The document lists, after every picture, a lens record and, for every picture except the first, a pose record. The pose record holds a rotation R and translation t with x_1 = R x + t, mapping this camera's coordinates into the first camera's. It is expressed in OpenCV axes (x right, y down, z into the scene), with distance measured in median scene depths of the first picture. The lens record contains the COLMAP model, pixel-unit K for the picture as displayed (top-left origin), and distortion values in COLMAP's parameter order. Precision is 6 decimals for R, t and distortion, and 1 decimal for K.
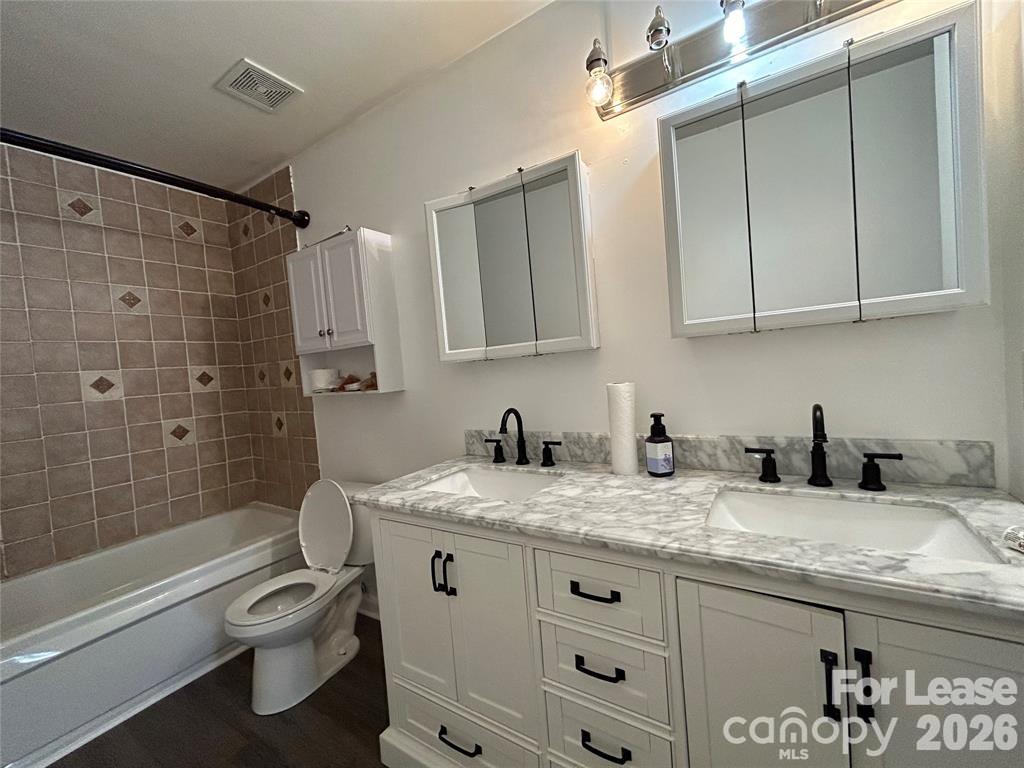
lens RADIAL K [[415.6, 0, 512.4], [0, 415.6, 384.2], [0, 0, 1]] dist [-0.002642, 0.000040]
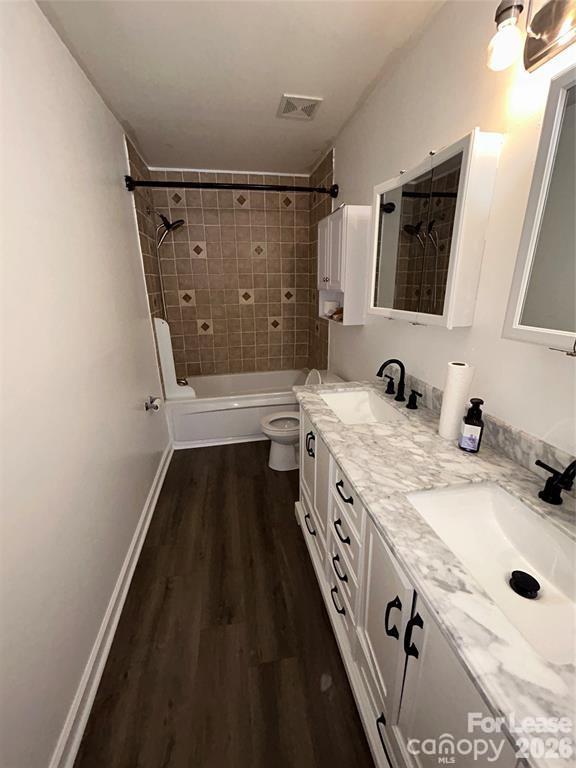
lens RADIAL K [[311.7, 0, 288.3], [0, 311.7, 383.5], [0, 0, 1]] dist [-0.002642, 0.000040]
pose [[0.688266, 0.289451, -0.665213, 0.340376], [-0.075938, 0.940663, 0.330737, -0.131649], [0.721473, -0.177120, 0.669407, 0.046716]]
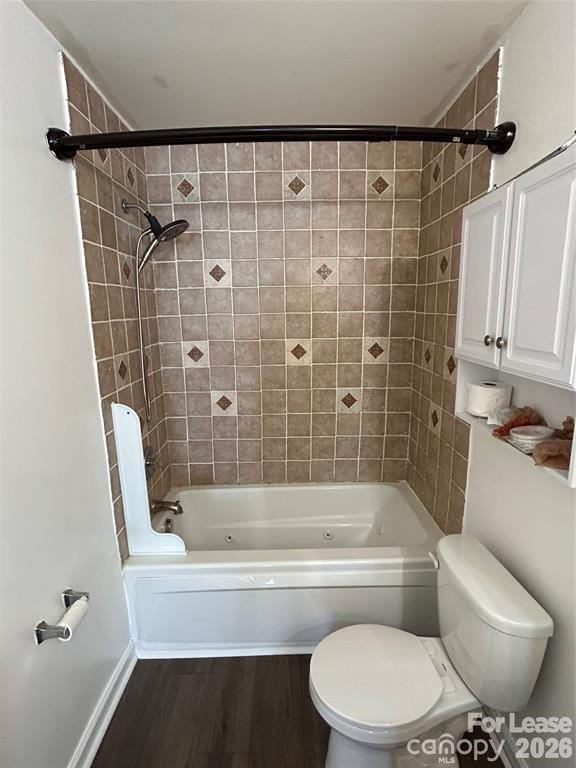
lens RADIAL K [[382.9, 0, 288.6], [0, 382.9, 384.4], [0, 0, 1]] dist [-0.000179, -0.001834]
pose [[0.548085, 0.228946, -0.804479, -0.153396], [-0.066604, 0.970701, 0.230874, -0.169815], [0.833766, -0.072958, 0.547276, 0.442242]]
